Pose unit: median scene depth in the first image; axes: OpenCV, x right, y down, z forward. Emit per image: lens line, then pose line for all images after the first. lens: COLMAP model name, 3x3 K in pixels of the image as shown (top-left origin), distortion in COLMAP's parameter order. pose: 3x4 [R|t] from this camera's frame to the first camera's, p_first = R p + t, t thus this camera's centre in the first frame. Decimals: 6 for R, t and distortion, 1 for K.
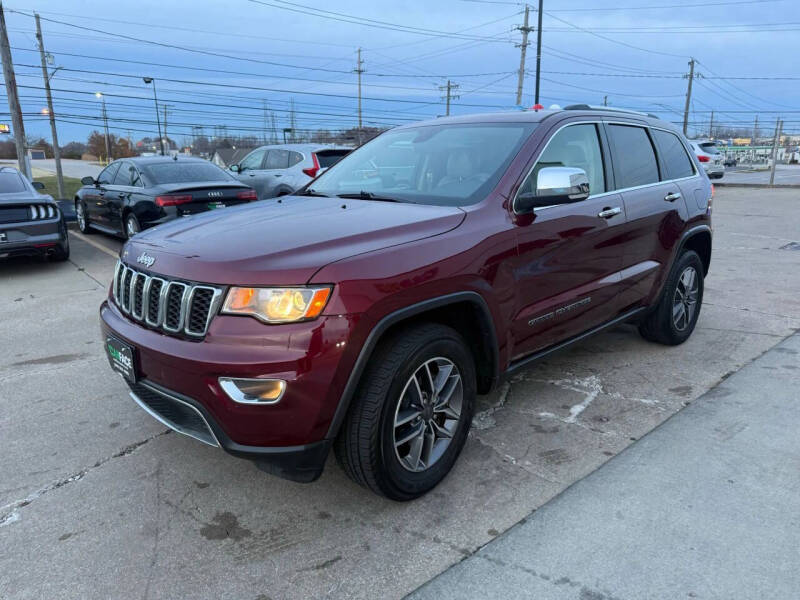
lens RADIAL K [[571.5, 0, 399.4], [0, 571.5, 298.6], [0, 0, 1]] dist [0.011312, -0.019283]
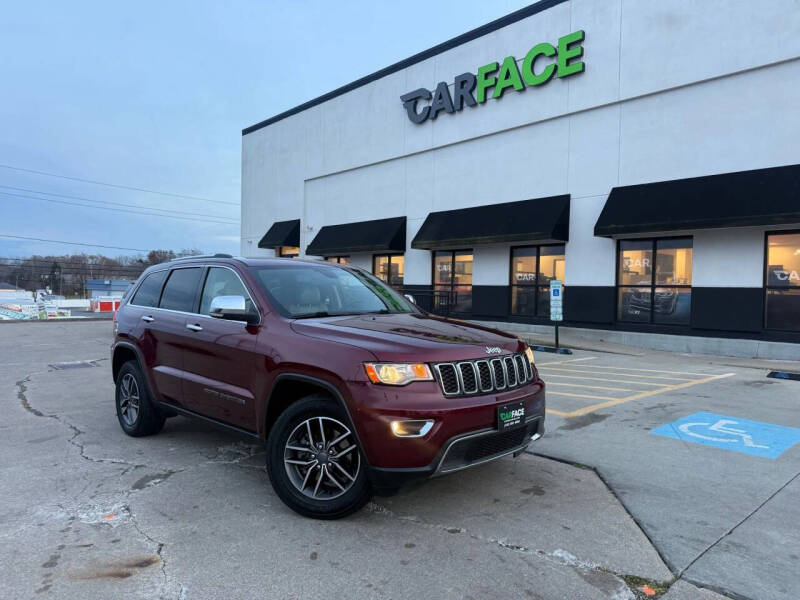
lens RADIAL K [[571.5, 0, 406.4], [0, 571.5, 291.3], [0, 0, 1]] dist [0.011312, -0.019283]
pose [[-0.031178, 0.014715, 0.999406, -1.639391], [0.231978, 0.972695, -0.007085, -0.220875], [-0.972221, 0.231620, -0.033740, 1.030896]]
